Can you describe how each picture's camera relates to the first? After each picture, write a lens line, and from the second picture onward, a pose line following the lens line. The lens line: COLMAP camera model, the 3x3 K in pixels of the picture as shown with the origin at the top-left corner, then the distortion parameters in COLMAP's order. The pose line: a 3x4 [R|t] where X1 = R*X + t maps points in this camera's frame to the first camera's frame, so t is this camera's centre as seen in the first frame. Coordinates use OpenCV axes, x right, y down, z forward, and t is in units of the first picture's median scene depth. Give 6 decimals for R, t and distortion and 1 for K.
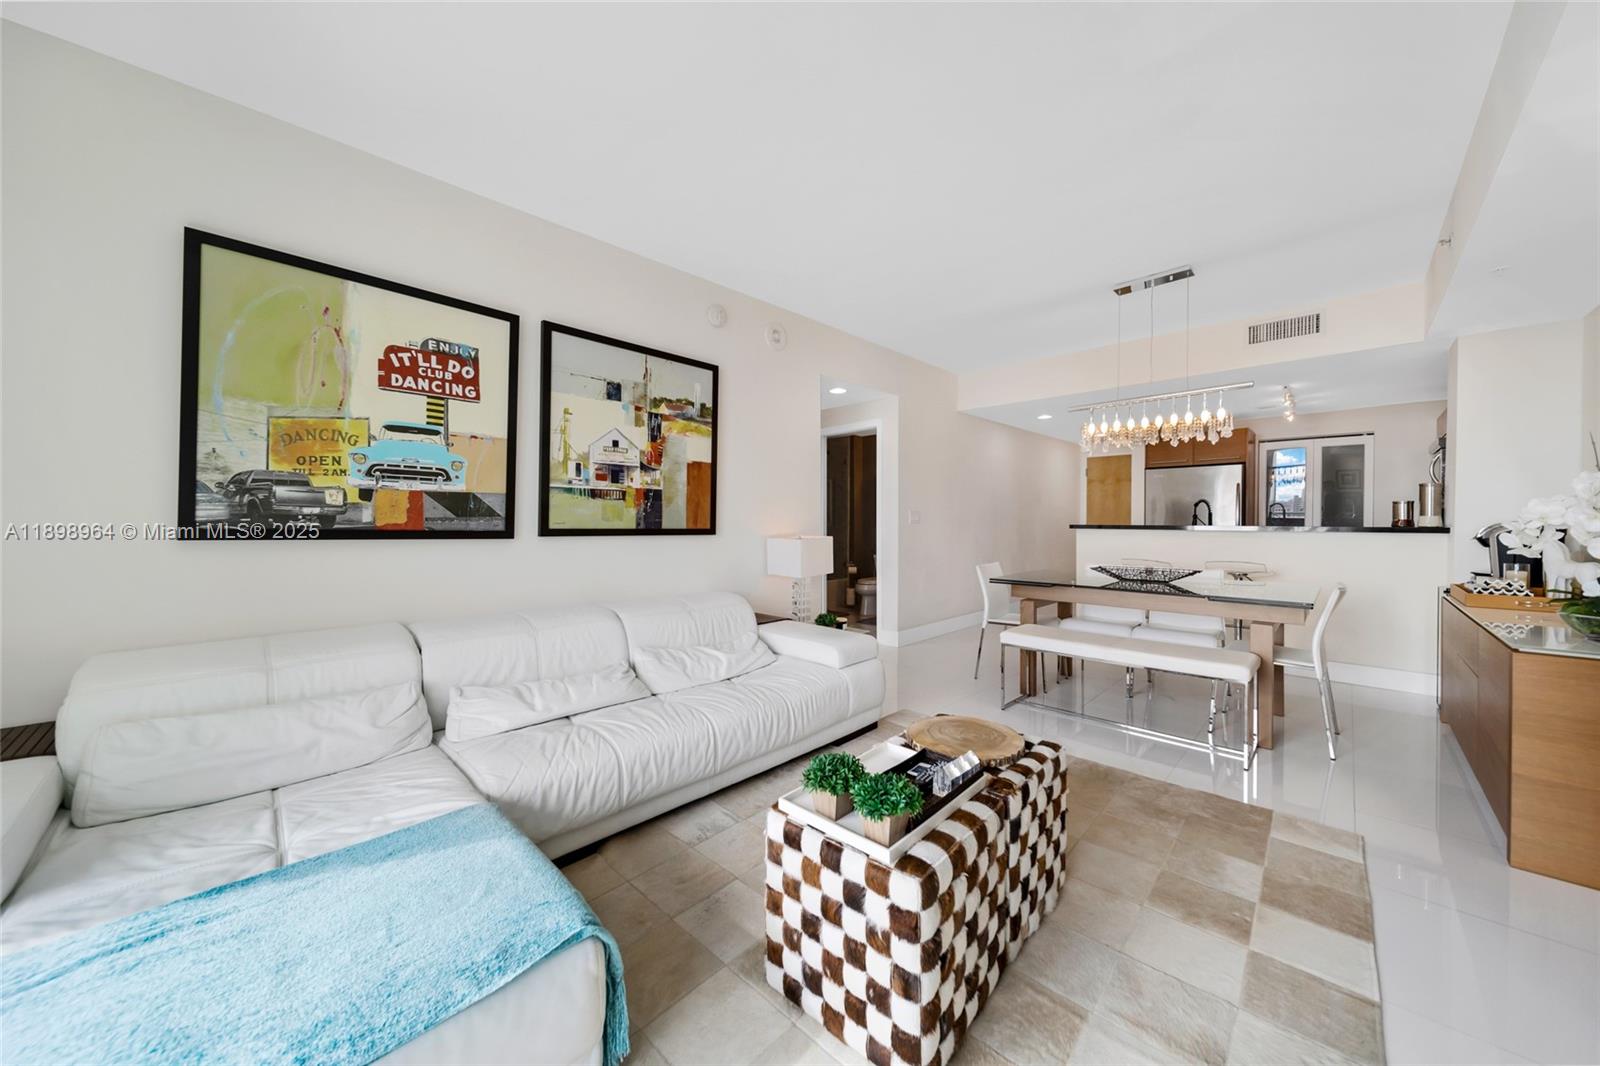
lens RADIAL K [[557.9, 0, 803.2], [0, 557.9, 524.9], [0, 0, 1]] dist [0.003617, -0.002286]
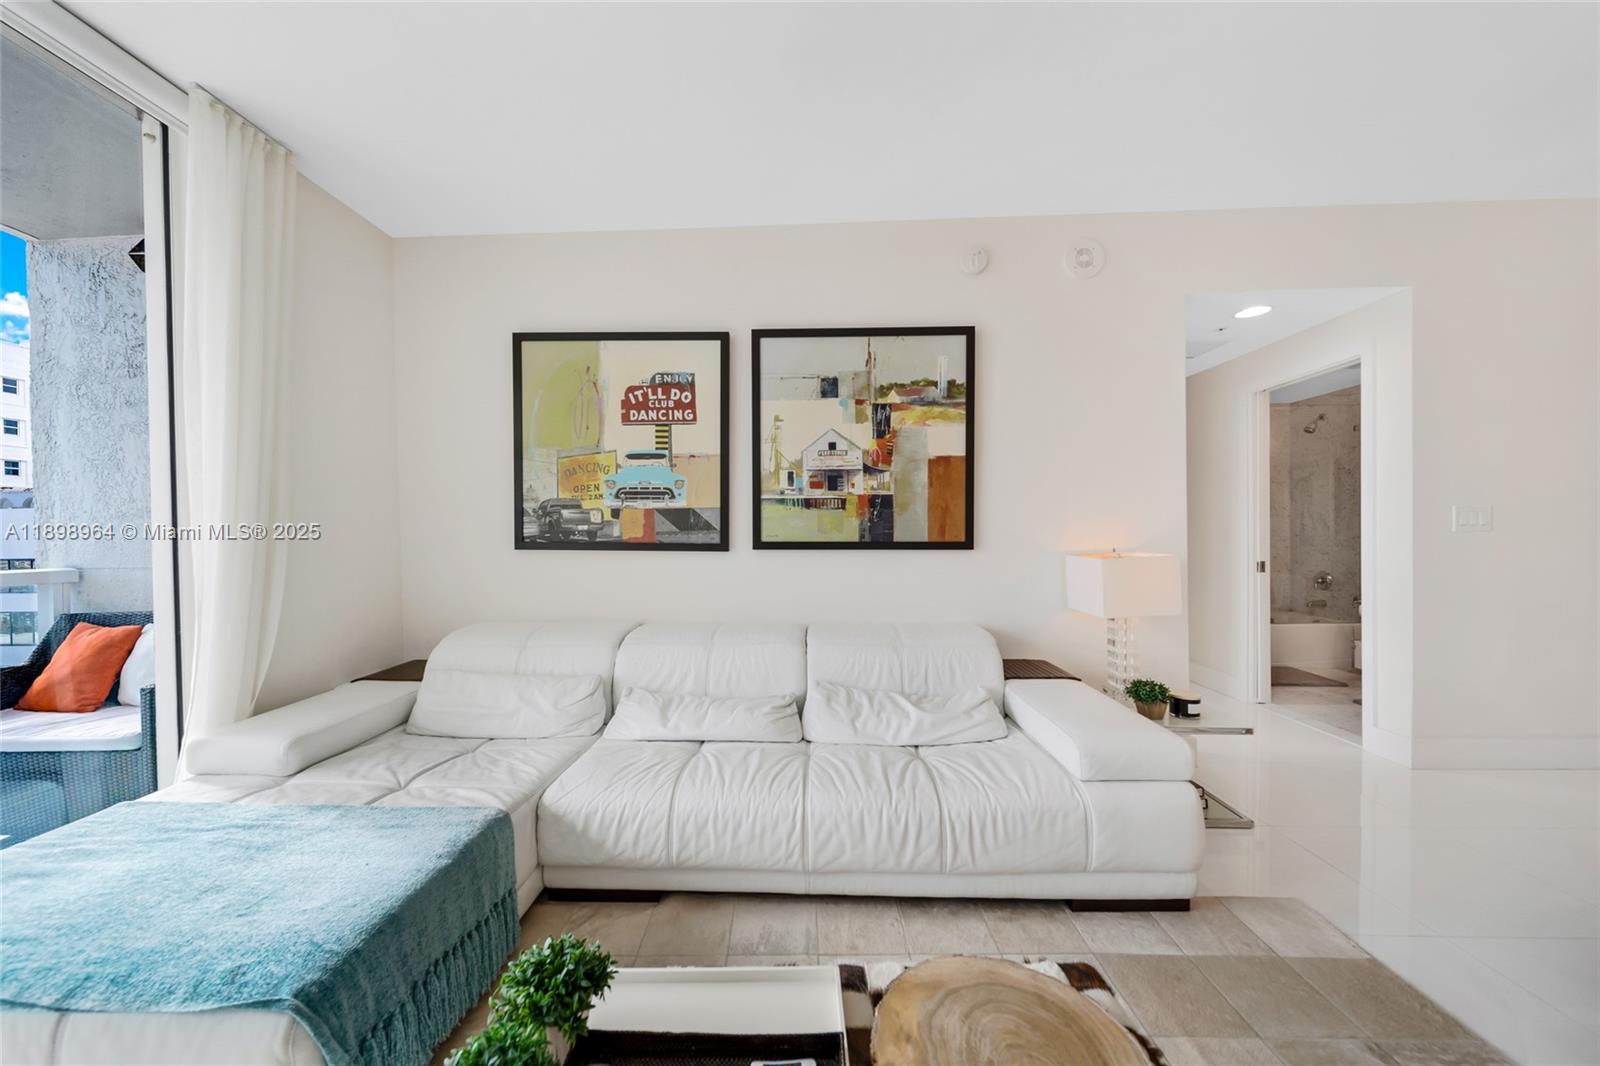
lens RADIAL K [[557.9, 0, 790.8], [0, 557.9, 537.8], [0, 0, 1]] dist [0.003617, -0.002286]
pose [[0.667113, -0.002063, -0.744954, 0.319201], [0.005655, 0.999981, 0.002294, -0.001896], [0.744935, -0.005743, 0.667112, 0.403291]]
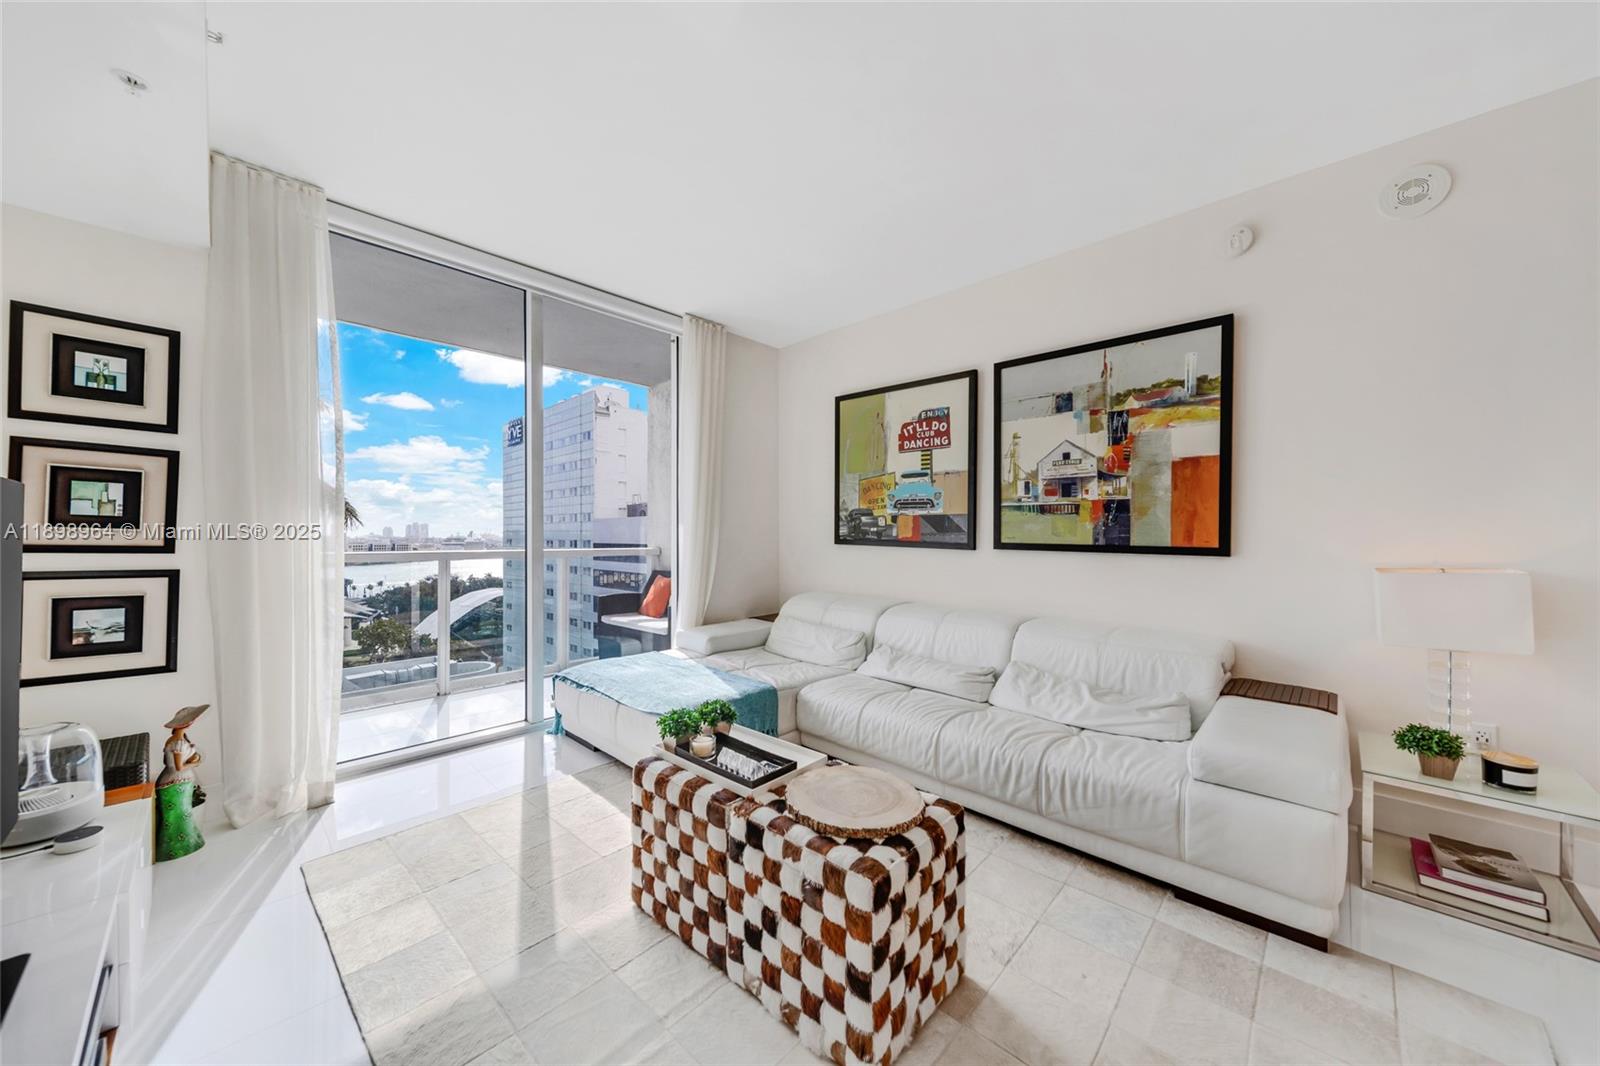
lens RADIAL K [[557.9, 0, 774.5], [0, 557.9, 534.8], [0, 0, 1]] dist [0.003617, -0.002286]
pose [[-0.026381, -0.002385, -0.999649, 0.728199], [-0.013349, 0.999909, -0.002033, -0.000765], [0.999563, 0.013290, -0.026411, 0.590548]]
